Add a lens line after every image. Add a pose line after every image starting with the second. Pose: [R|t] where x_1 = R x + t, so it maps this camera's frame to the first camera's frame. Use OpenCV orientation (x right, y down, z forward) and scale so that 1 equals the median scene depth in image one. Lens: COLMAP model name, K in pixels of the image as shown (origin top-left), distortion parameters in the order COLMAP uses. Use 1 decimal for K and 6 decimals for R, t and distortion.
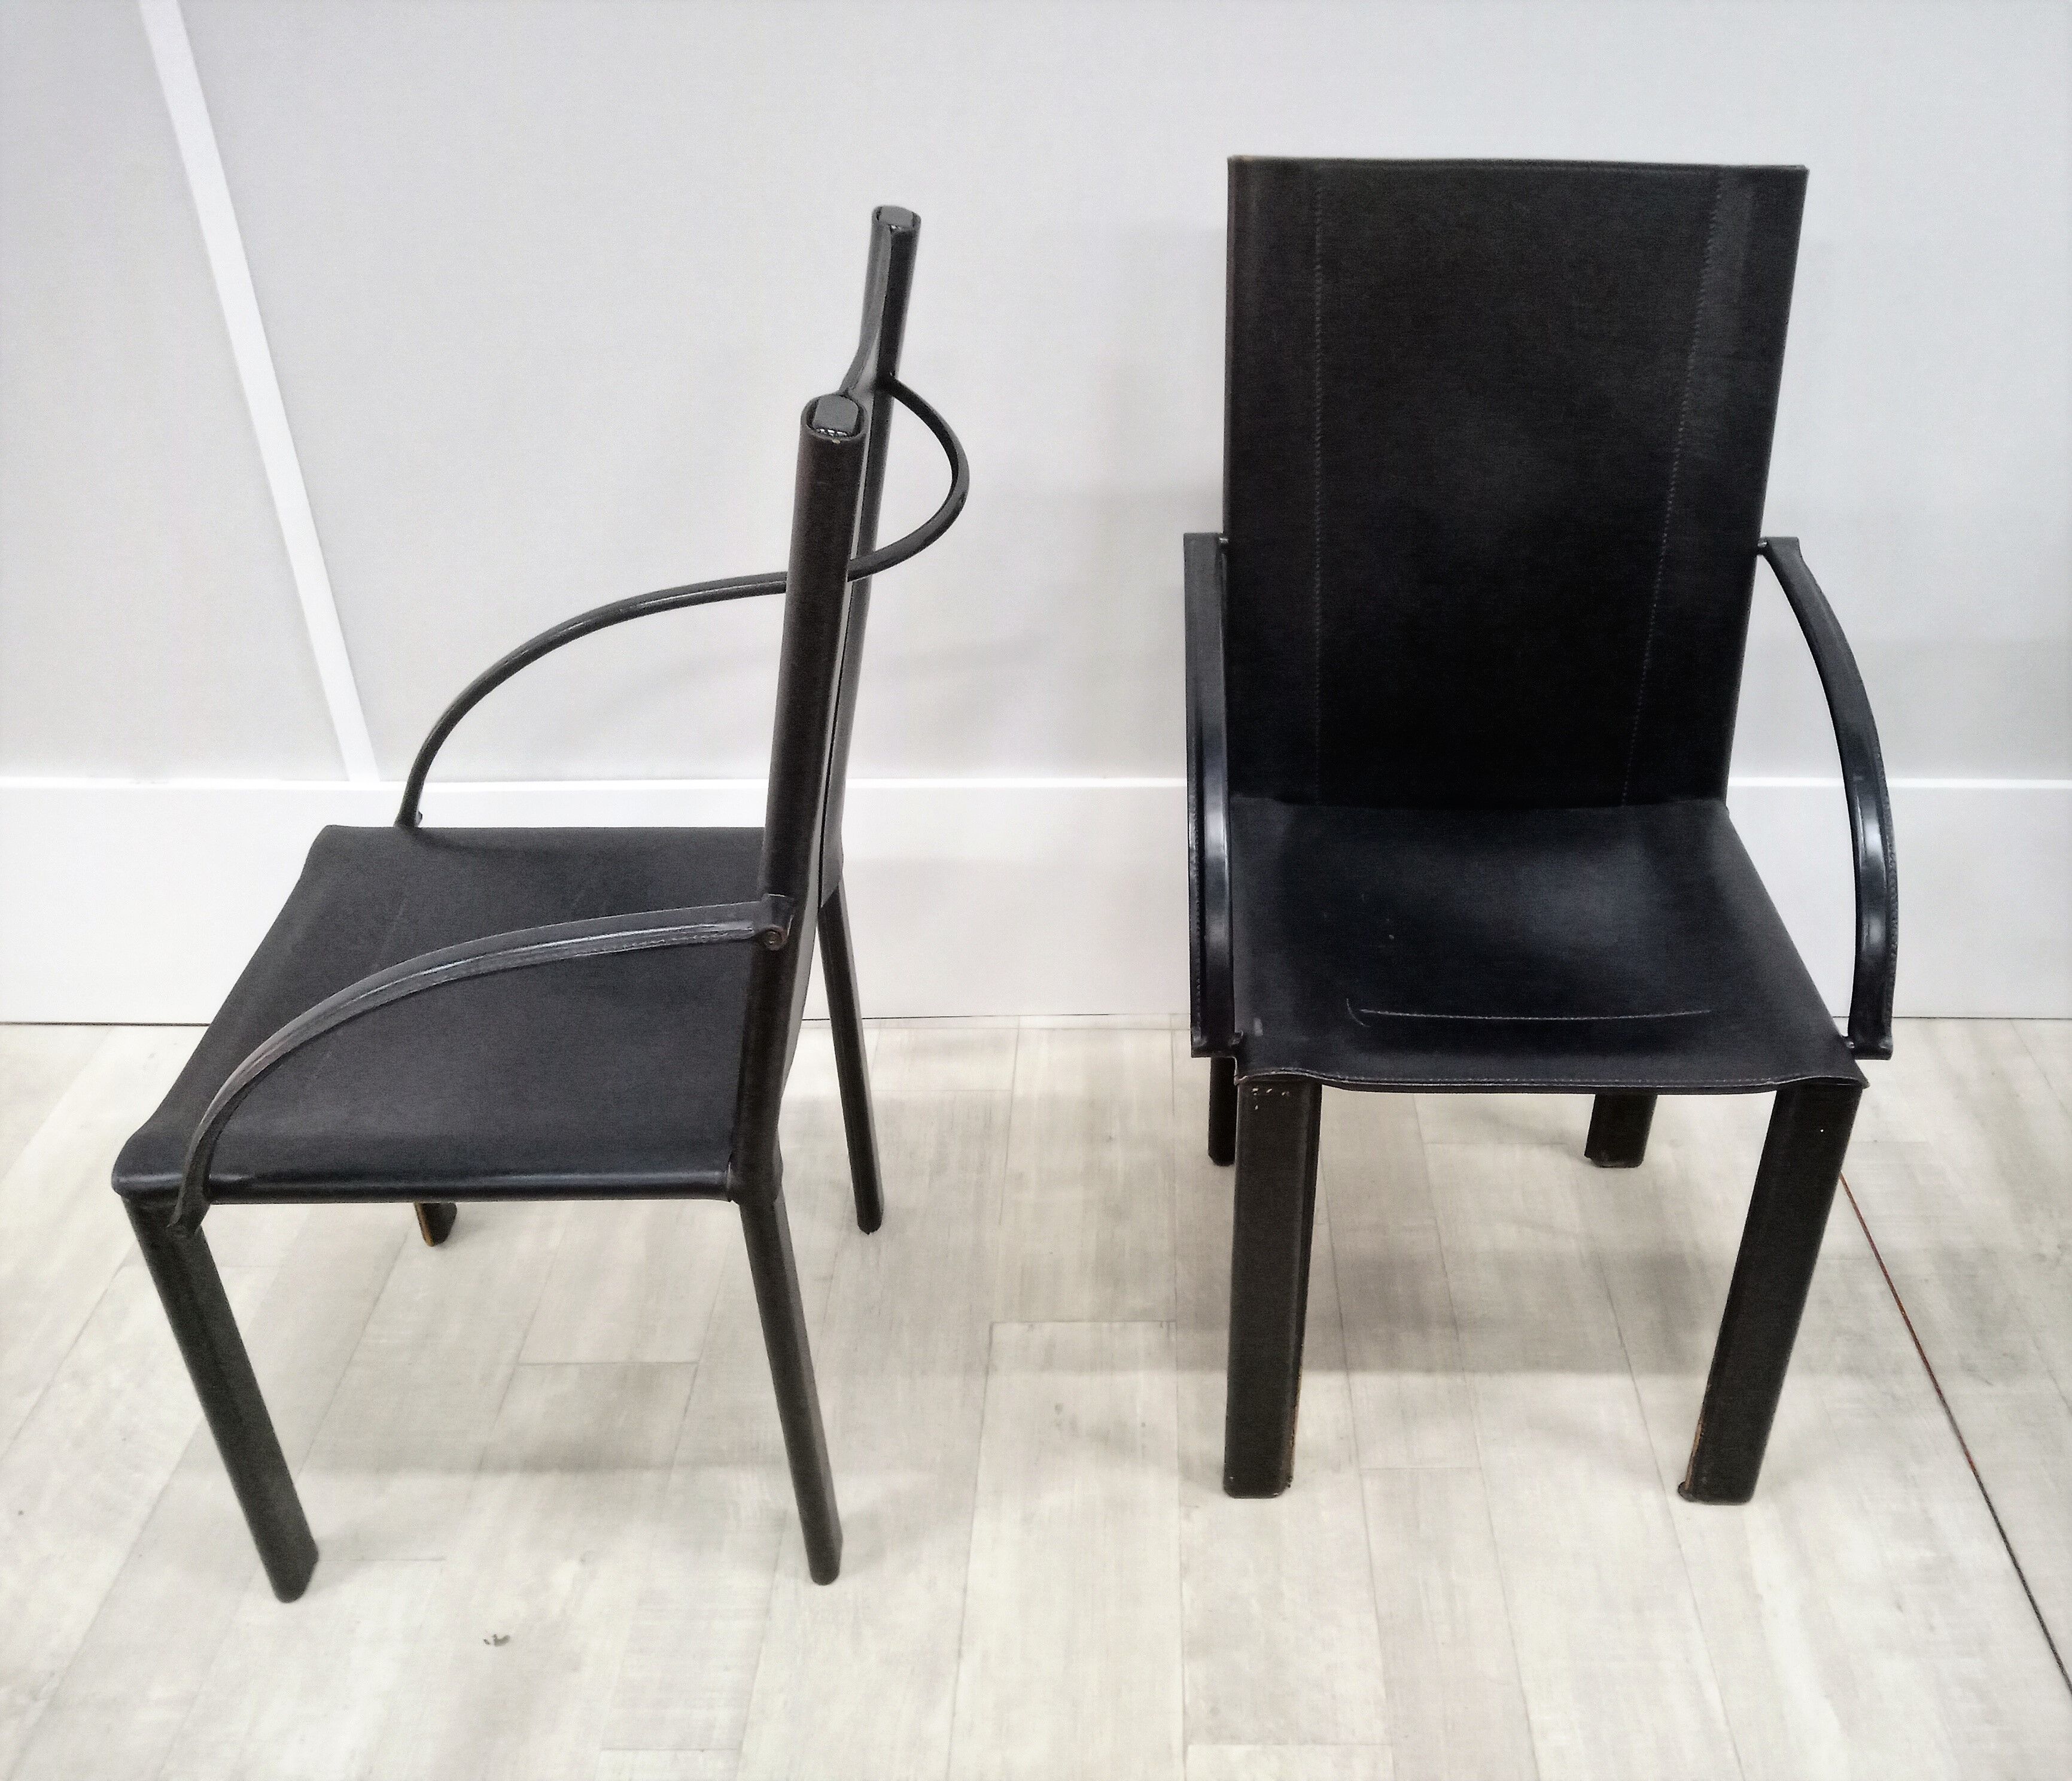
lens RADIAL K [[1899.6, 0, 1163.7], [0, 1899.6, 889.1], [0, 0, 1]] dist [-0.000355, -0.015320]
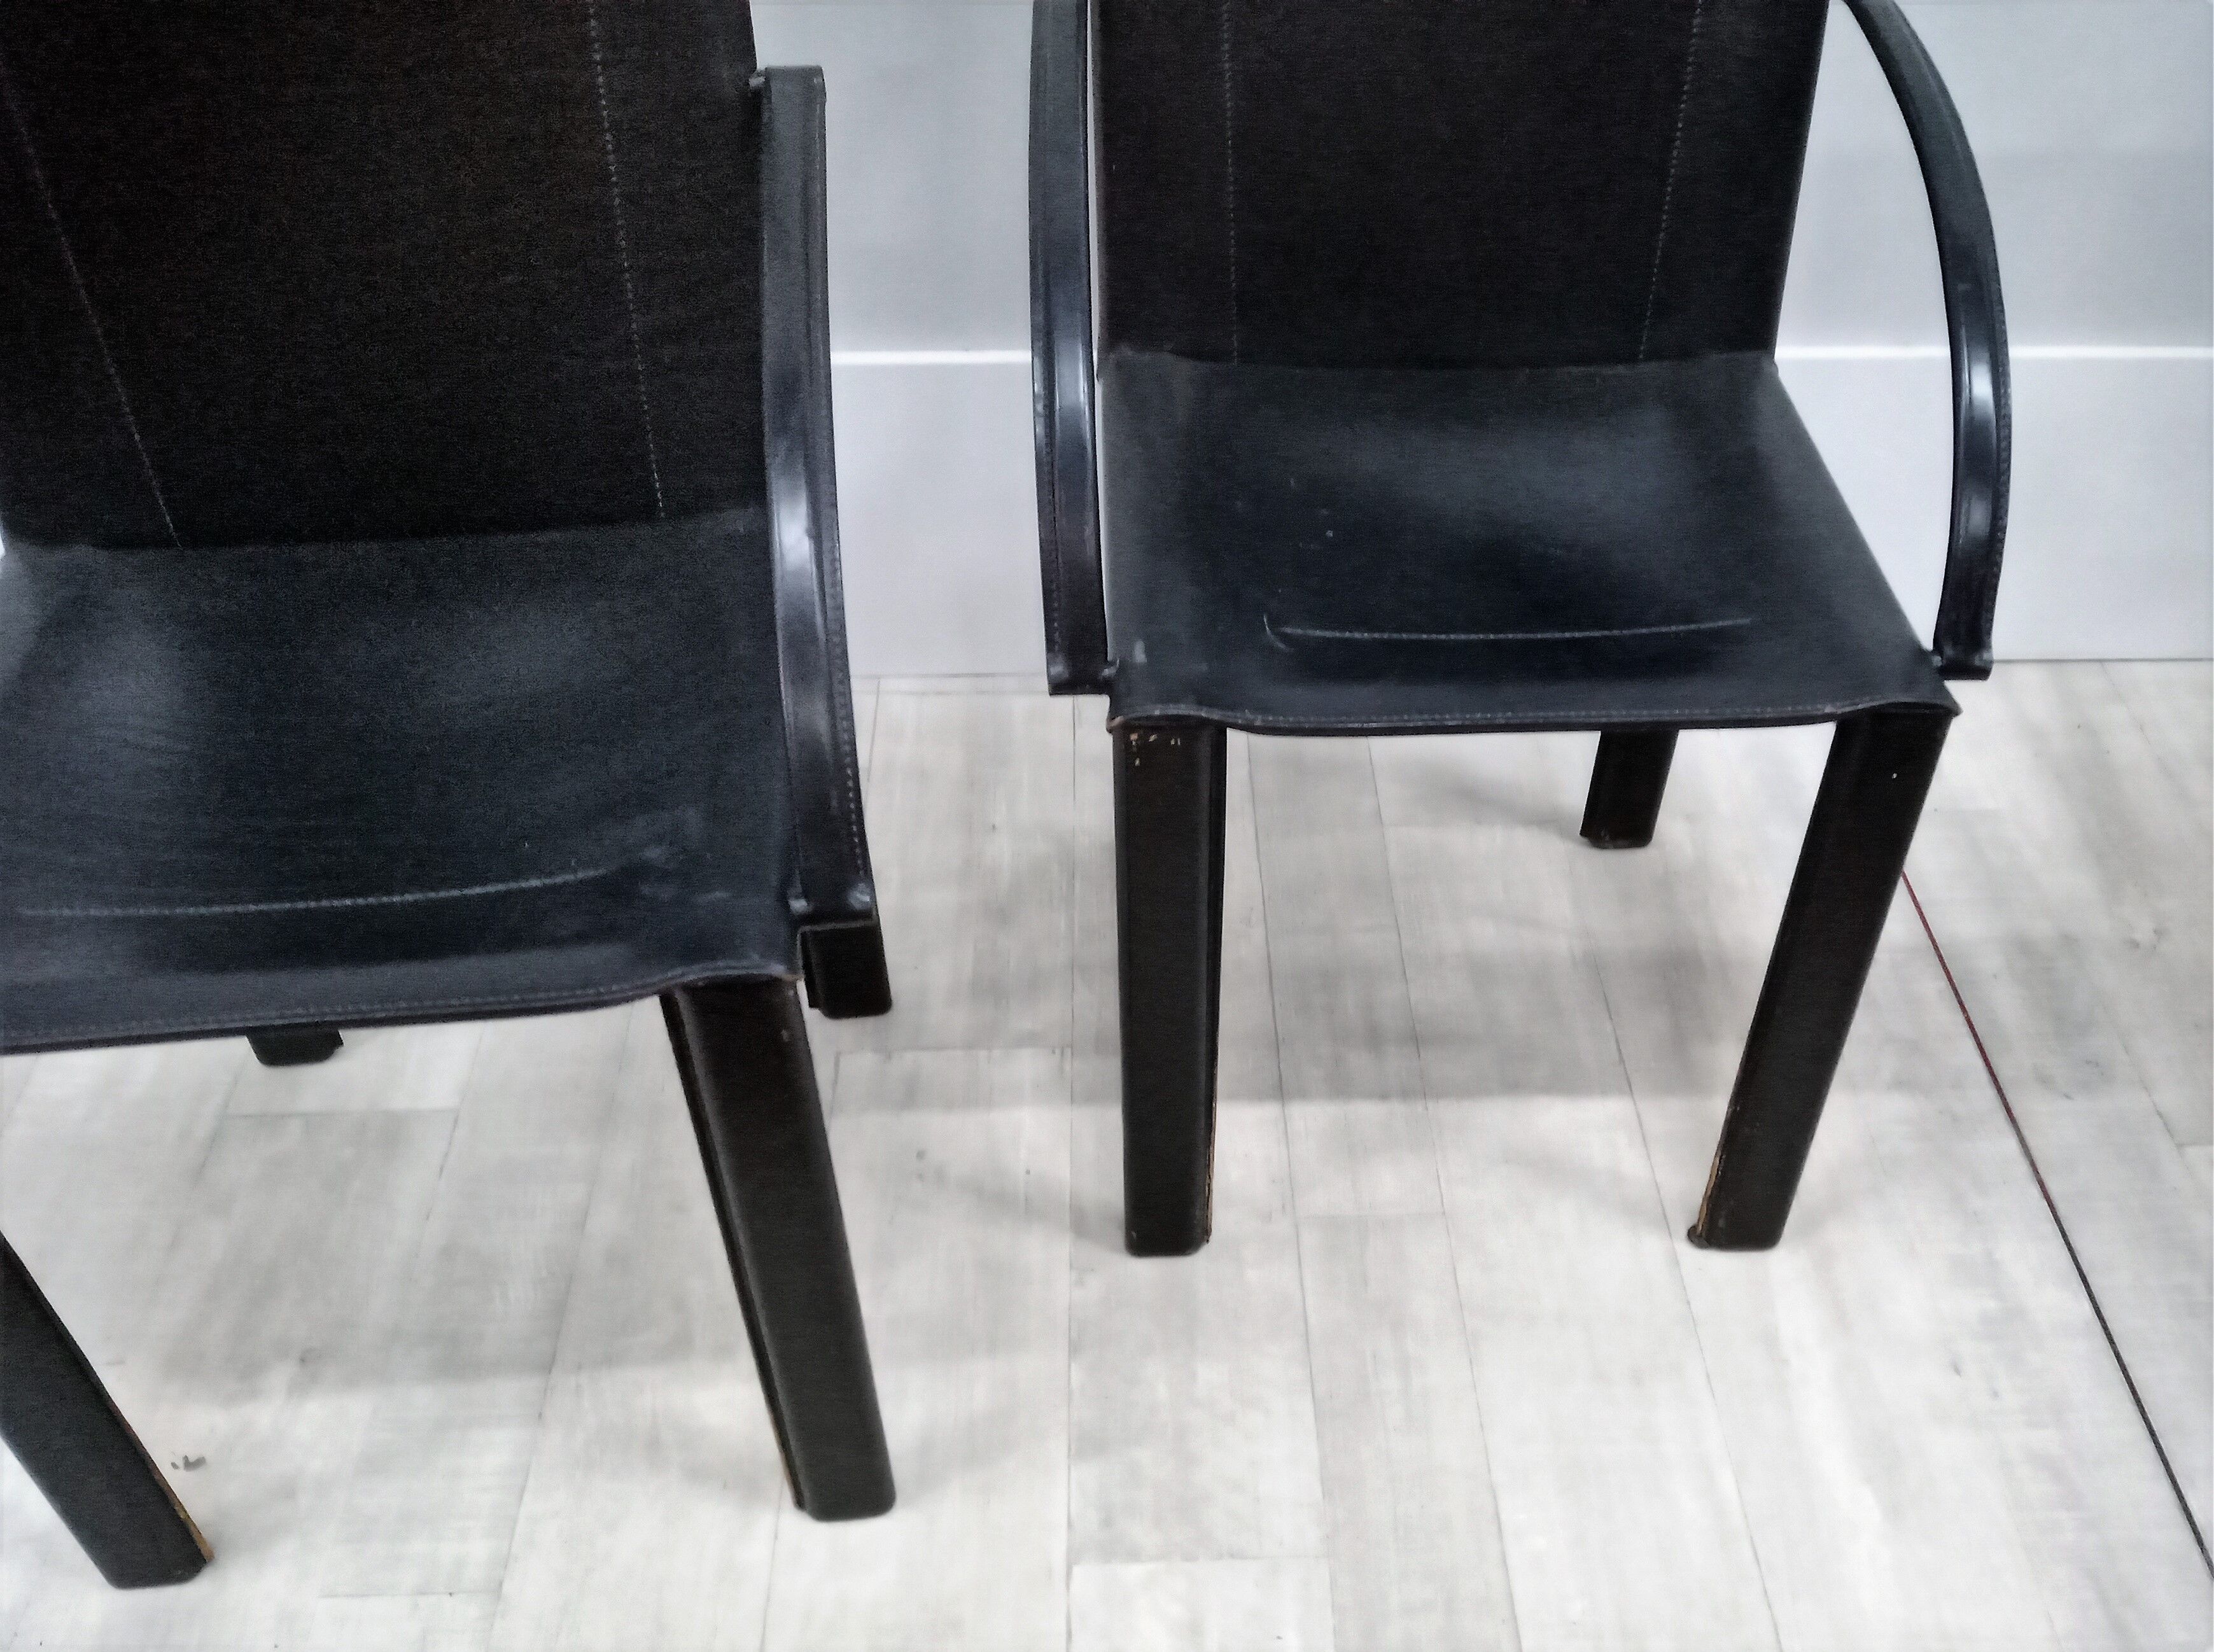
lens RADIAL K [[1967.7, 0, 1202.1], [0, 1967.7, 928.0], [0, 0, 1]] dist [0.002351, -0.005008]
pose [[0.999422, -0.021154, 0.026616, 0.044810], [0.016485, 0.986189, 0.164801, 0.046009], [-0.029735, -0.164267, 0.985968, 0.201640]]
